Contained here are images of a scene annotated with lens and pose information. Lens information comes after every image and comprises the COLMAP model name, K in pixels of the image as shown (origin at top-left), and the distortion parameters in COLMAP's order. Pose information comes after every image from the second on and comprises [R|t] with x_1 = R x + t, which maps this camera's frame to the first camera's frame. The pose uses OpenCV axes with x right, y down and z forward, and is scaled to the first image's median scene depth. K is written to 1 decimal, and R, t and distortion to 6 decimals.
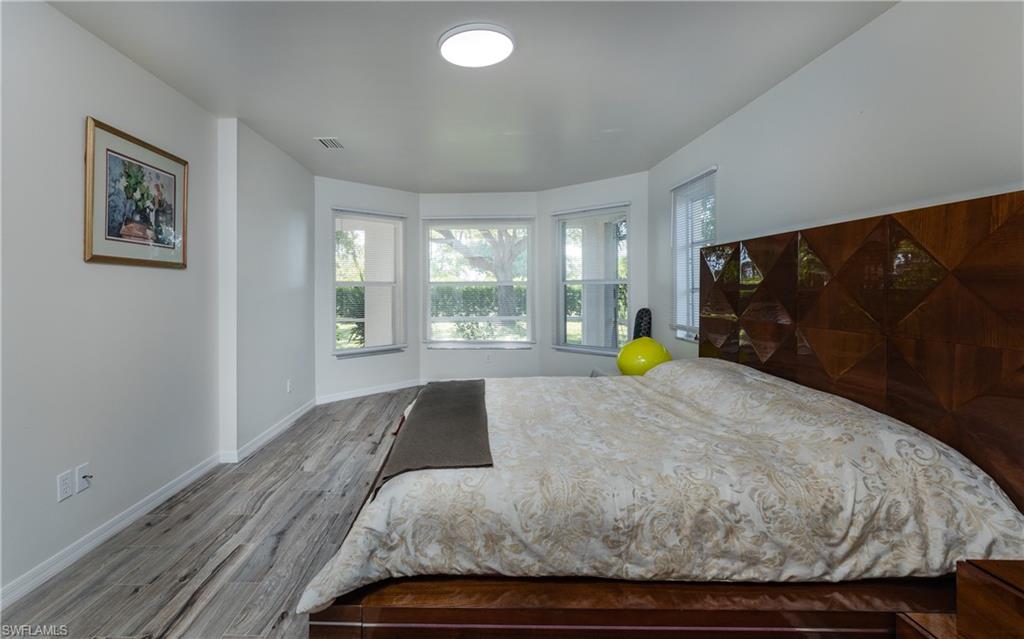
lens RADIAL K [[495.4, 0, 512.2], [0, 495.4, 287.9], [0, 0, 1]] dist [0.008177, -0.000320]
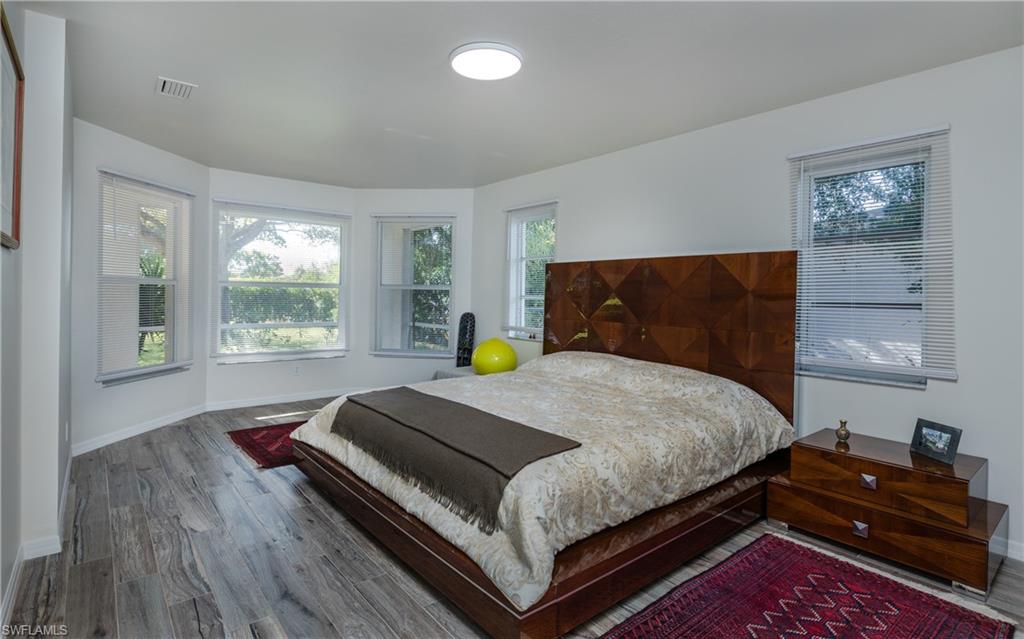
lens RADIAL K [[512.2, 0, 514.4], [0, 512.2, 293.5], [0, 0, 1]] dist [0.000234, -0.000647]
pose [[0.747299, 0.021305, 0.664146, -1.057988], [-0.024189, 0.999696, -0.004851, 0.005184], [-0.664047, -0.012439, 0.747587, 0.206482]]
